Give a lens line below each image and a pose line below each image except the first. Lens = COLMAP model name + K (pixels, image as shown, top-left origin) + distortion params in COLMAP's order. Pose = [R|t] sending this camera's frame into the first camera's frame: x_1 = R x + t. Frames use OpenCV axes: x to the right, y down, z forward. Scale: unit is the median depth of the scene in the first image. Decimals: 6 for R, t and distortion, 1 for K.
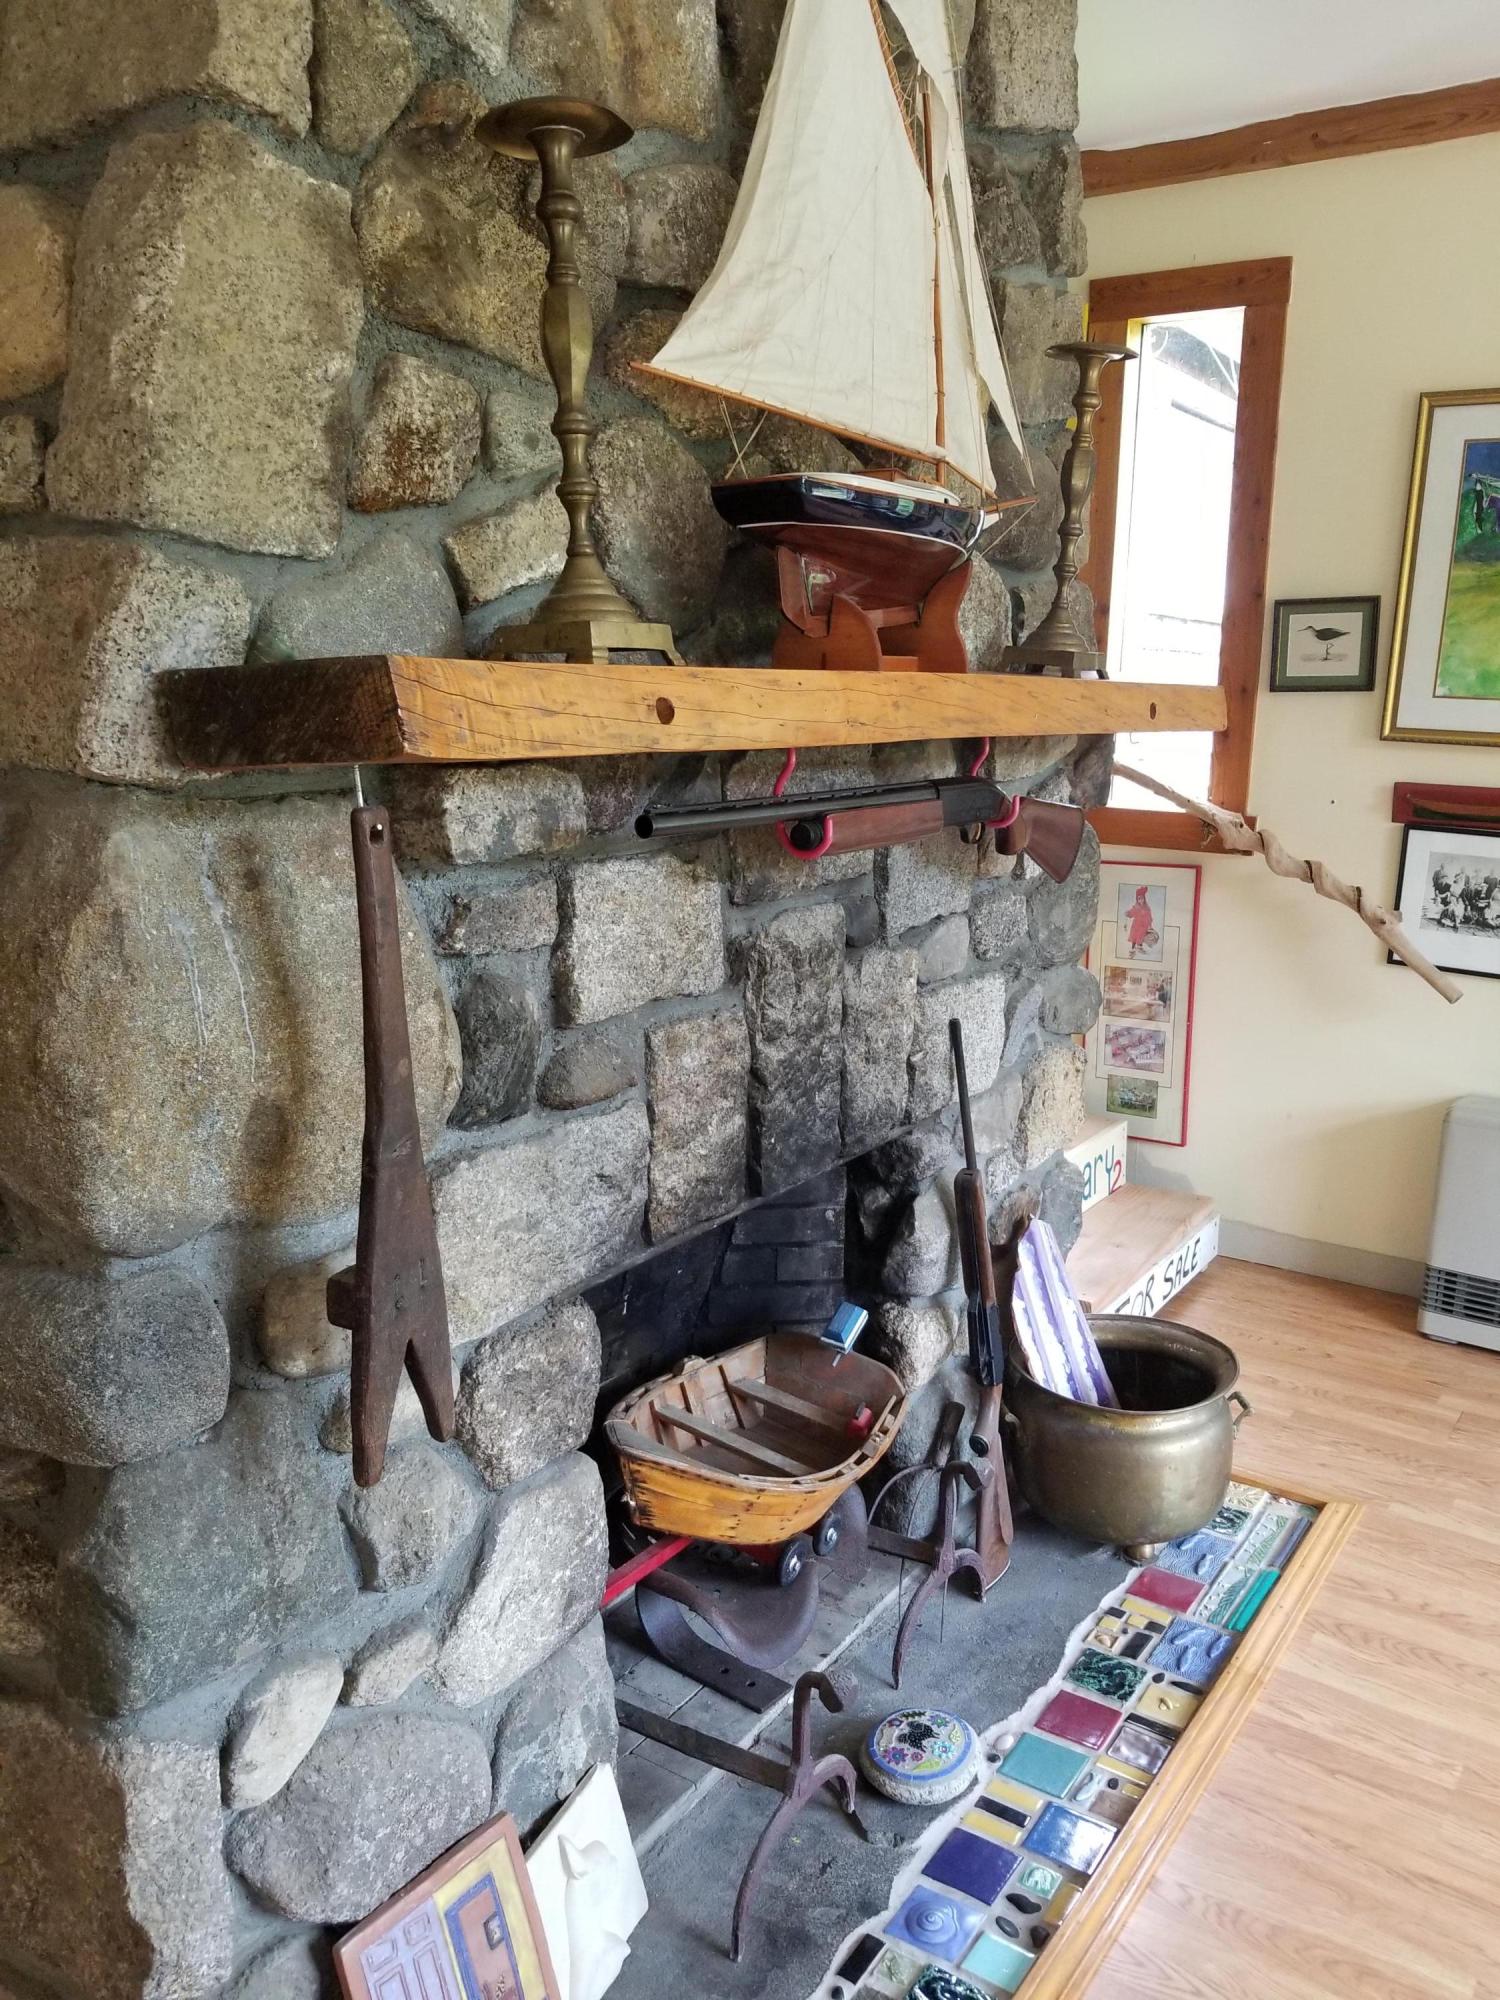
lens RADIAL K [[1571.7, 0, 701.5], [0, 1571.7, 1038.7], [0, 0, 1]] dist [0.079653, -0.124730]
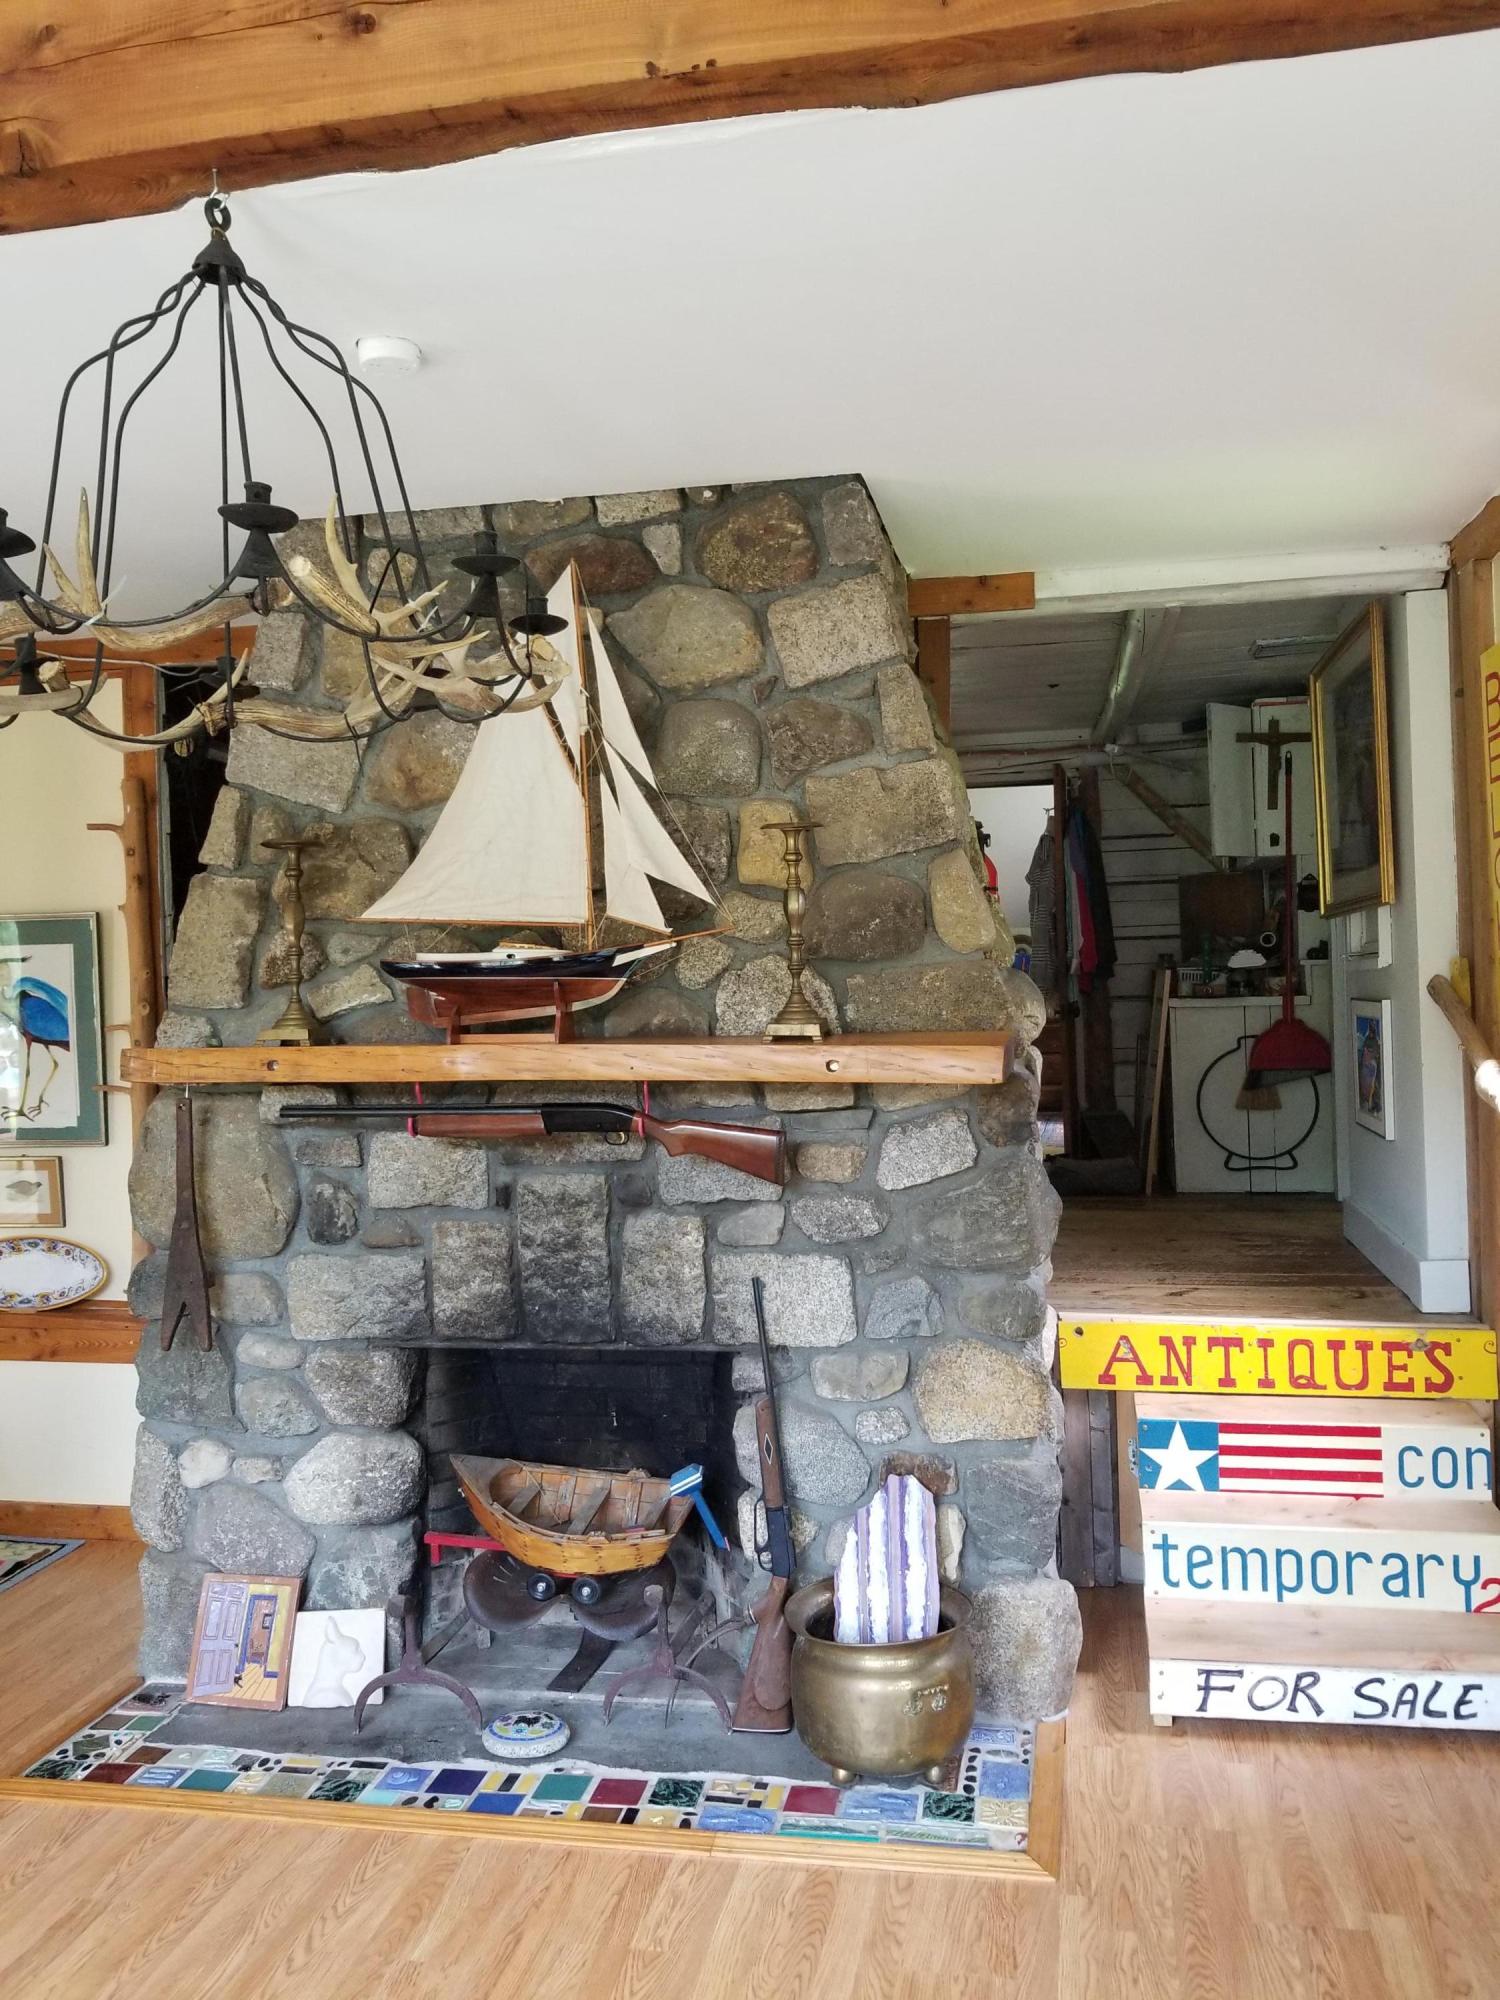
lens RADIAL K [[1565.3, 0, 750.0], [0, 1565.3, 1000.0], [0, 0, 1]] dist [0.076445, -0.085668]
pose [[0.392441, -0.006932, -0.919751, 1.801536], [-0.178288, 0.980432, -0.083462, -0.170587], [0.902332, 0.196735, 0.383526, 0.518447]]
